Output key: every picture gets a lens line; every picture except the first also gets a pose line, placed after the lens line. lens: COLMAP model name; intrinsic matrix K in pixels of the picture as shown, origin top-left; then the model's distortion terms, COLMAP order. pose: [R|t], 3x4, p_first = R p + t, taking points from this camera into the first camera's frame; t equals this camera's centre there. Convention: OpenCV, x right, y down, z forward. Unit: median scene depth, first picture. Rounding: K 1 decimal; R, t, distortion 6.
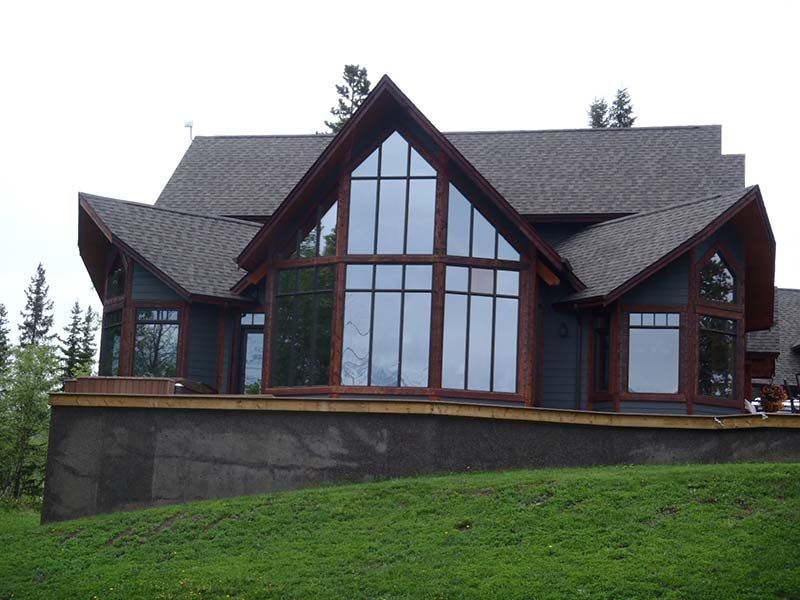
lens RADIAL K [[1444.5, 0, 400.4], [0, 1444.5, 301.7], [0, 0, 1]] dist [0.112836, 0.000000]
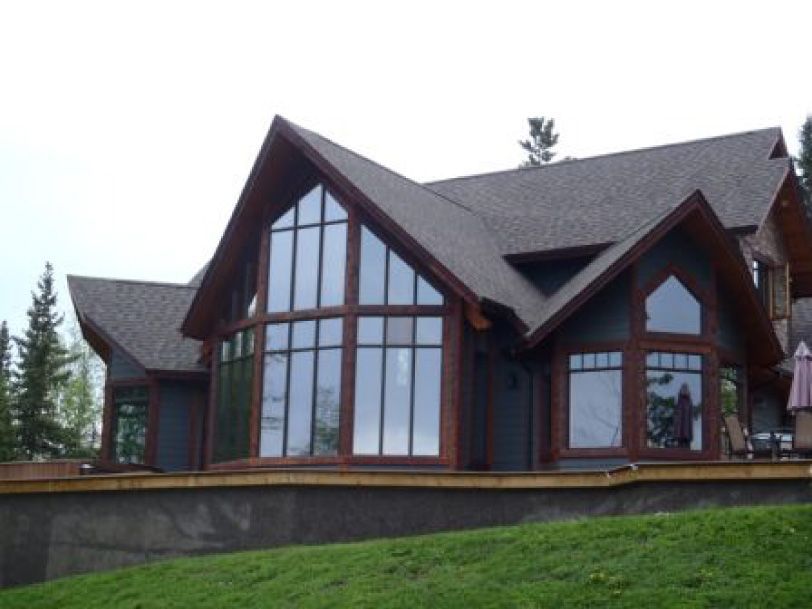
lens RADIAL K [[1466.2, 0, 406.1], [0, 1466.2, 302.7], [0, 0, 1]] dist [0.112836, 0.000000]
pose [[0.942290, -0.085607, -0.323668, 0.352960], [0.066501, 0.995352, -0.069658, 0.031405], [0.328127, 0.044114, 0.943603, 0.153301]]
